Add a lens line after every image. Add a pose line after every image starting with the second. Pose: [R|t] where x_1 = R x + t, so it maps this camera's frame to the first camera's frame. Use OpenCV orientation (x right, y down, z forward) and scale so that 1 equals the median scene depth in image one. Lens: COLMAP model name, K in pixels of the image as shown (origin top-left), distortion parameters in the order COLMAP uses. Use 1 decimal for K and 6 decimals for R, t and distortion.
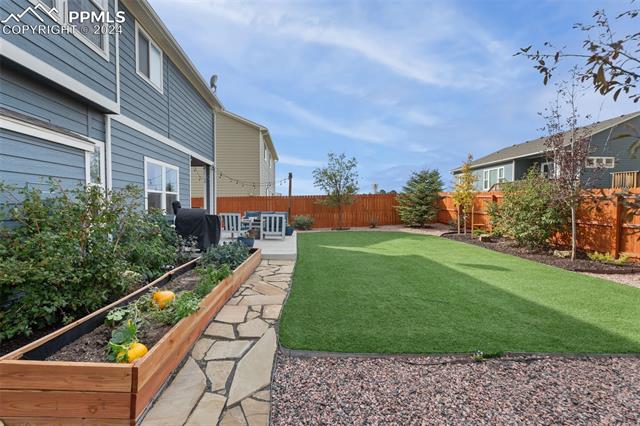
lens RADIAL K [[293.8, 0, 313.8], [0, 293.8, 211.3], [0, 0, 1]] dist [-0.004293, -0.000045]
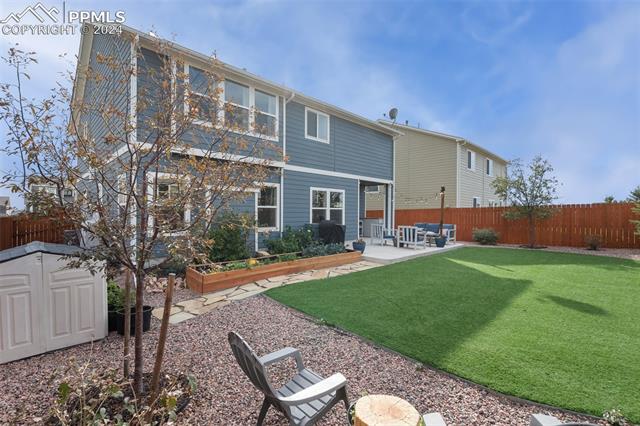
lens RADIAL K [[293.8, 0, 313.8], [0, 293.8, 211.3], [0, 0, 1]] dist [-0.004293, -0.000045]
pose [[0.646443, -0.000002, -0.762962, 0.496459], [-0.022498, 0.999565, -0.019065, -0.017138], [0.762630, 0.029489, 0.646162, -0.015212]]
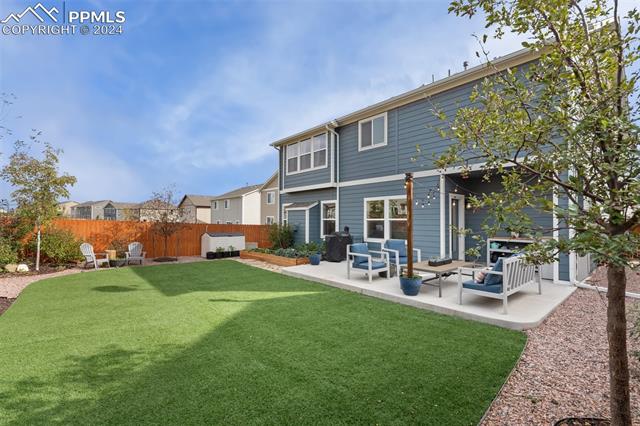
lens RADIAL K [[293.8, 0, 313.8], [0, 293.8, 211.3], [0, 0, 1]] dist [-0.004293, -0.000045]
pose [[-0.796384, -0.036547, -0.603686, 0.442888], [-0.022684, 0.999275, -0.030571, -0.045930], [0.604366, -0.010652, -0.796636, 1.572331]]
